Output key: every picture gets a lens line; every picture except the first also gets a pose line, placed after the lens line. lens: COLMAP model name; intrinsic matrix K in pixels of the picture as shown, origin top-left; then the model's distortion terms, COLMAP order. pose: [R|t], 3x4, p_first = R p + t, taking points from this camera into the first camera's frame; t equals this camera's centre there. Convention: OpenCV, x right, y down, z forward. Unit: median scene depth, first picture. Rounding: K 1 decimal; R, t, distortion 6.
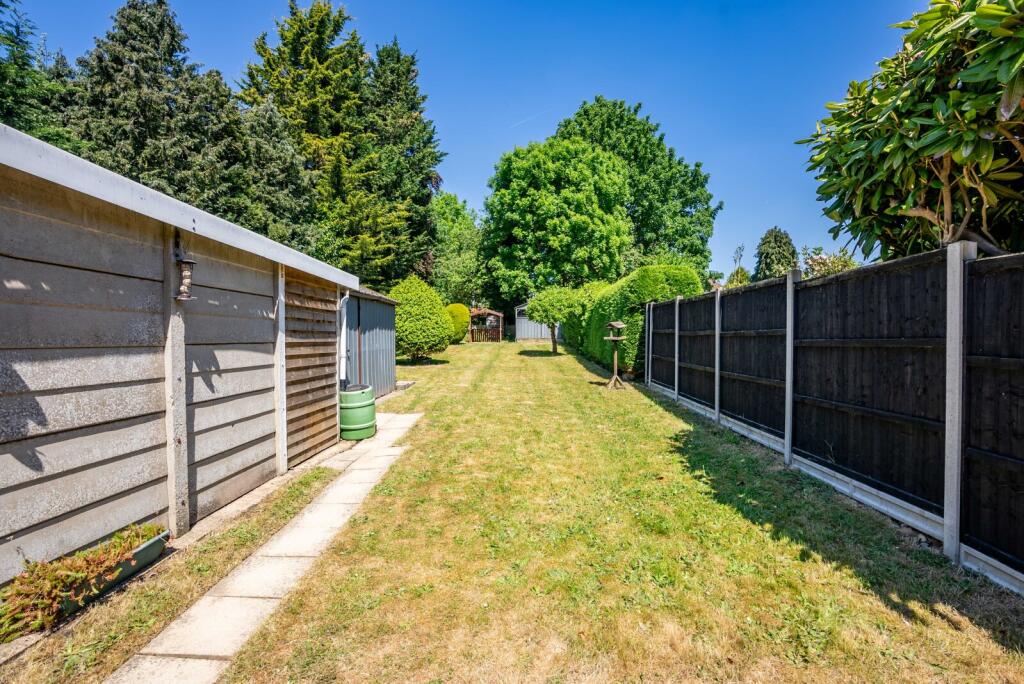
lens RADIAL K [[511.1, 0, 491.5], [0, 511.1, 350.3], [0, 0, 1]] dist [-0.040837, 0.001395]
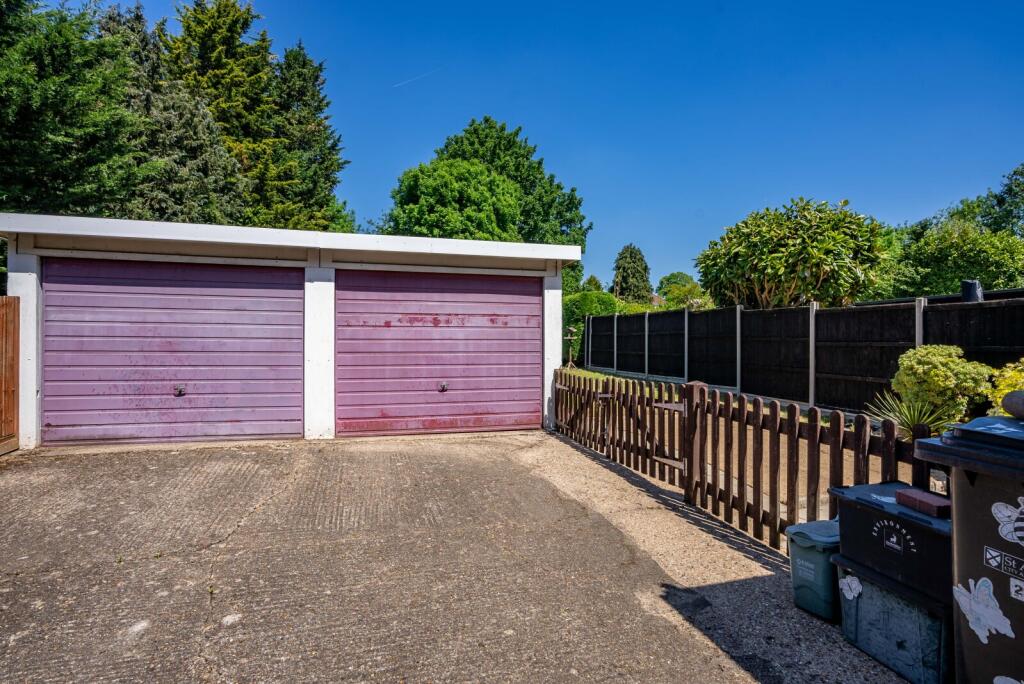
lens RADIAL K [[548.0, 0, 509.6], [0, 548.0, 340.7], [0, 0, 1]] dist [0.000669, 0.000144]
pose [[0.954574, 0.005458, 0.297923, -0.120578], [0.004445, 0.999460, -0.032552, 0.010582], [-0.297940, 0.032397, 0.954035, -0.151339]]
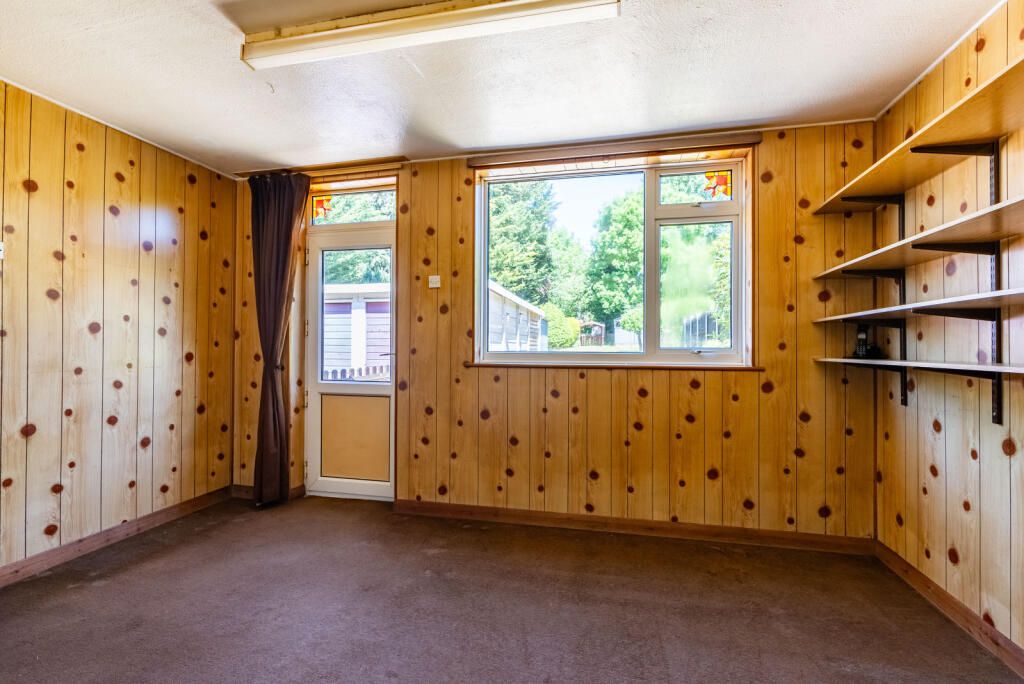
lens RADIAL K [[466.8, 0, 515.5], [0, 466.8, 344.3], [0, 0, 1]] dist [-0.005290, -0.000186]
pose [[0.985528, -0.002335, -0.169494, -0.000964], [-0.002674, 0.999567, -0.029314, 0.014865], [0.169489, 0.029343, 0.985095, -0.221846]]
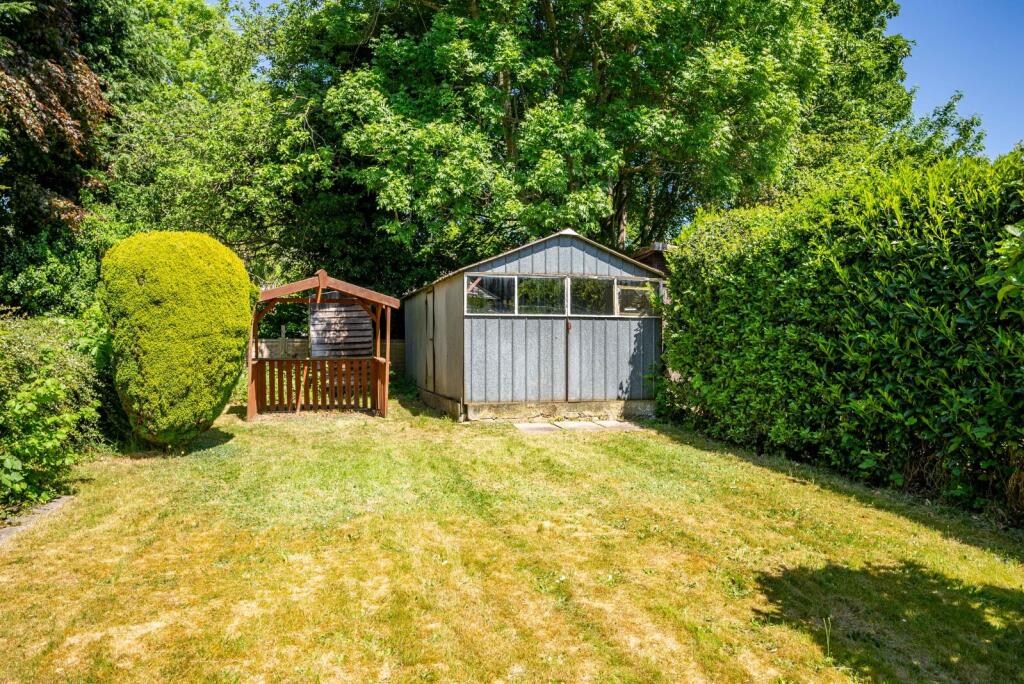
lens RADIAL K [[735.3, 0, 512.2], [0, 735.3, 344.2], [0, 0, 1]] dist [0.005062, 0.000842]
pose [[0.949903, 0.006836, 0.312470, -0.032894], [0.001901, 0.999616, -0.027649, -0.040368], [-0.312539, 0.026858, 0.949525, 0.664751]]
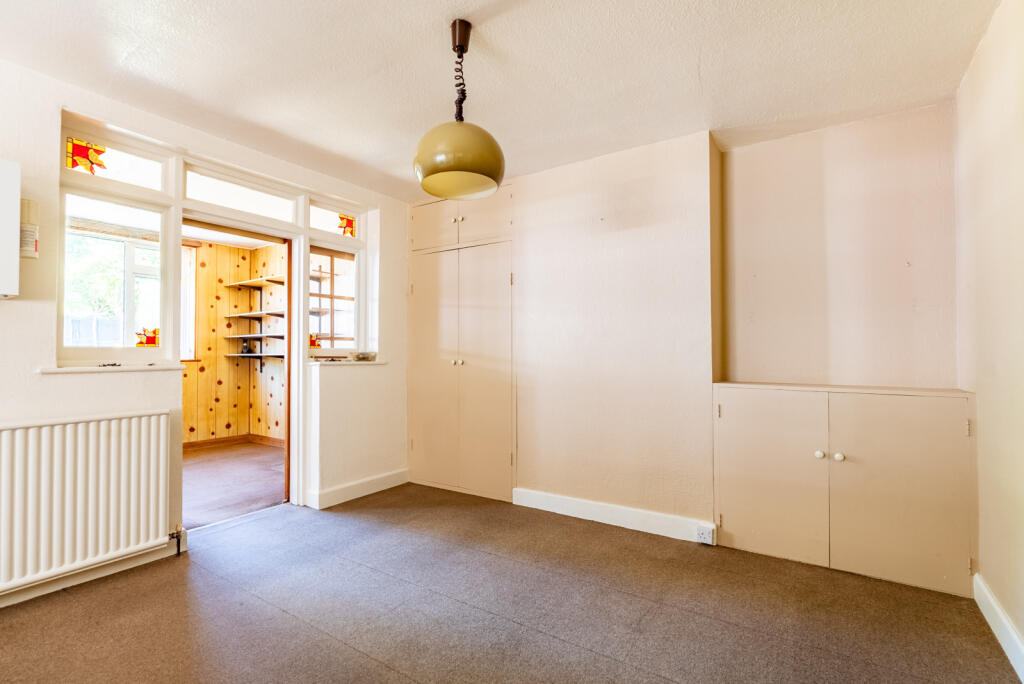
lens RADIAL K [[466.8, 0, 503.8], [0, 466.8, 341.7], [0, 0, 1]] dist [-0.005290, -0.000186]
pose [[0.517405, 0.010154, 0.855680, -0.657741], [0.024718, 0.999335, -0.026805, 0.042262], [-0.855383, 0.035019, 0.516810, -1.255226]]
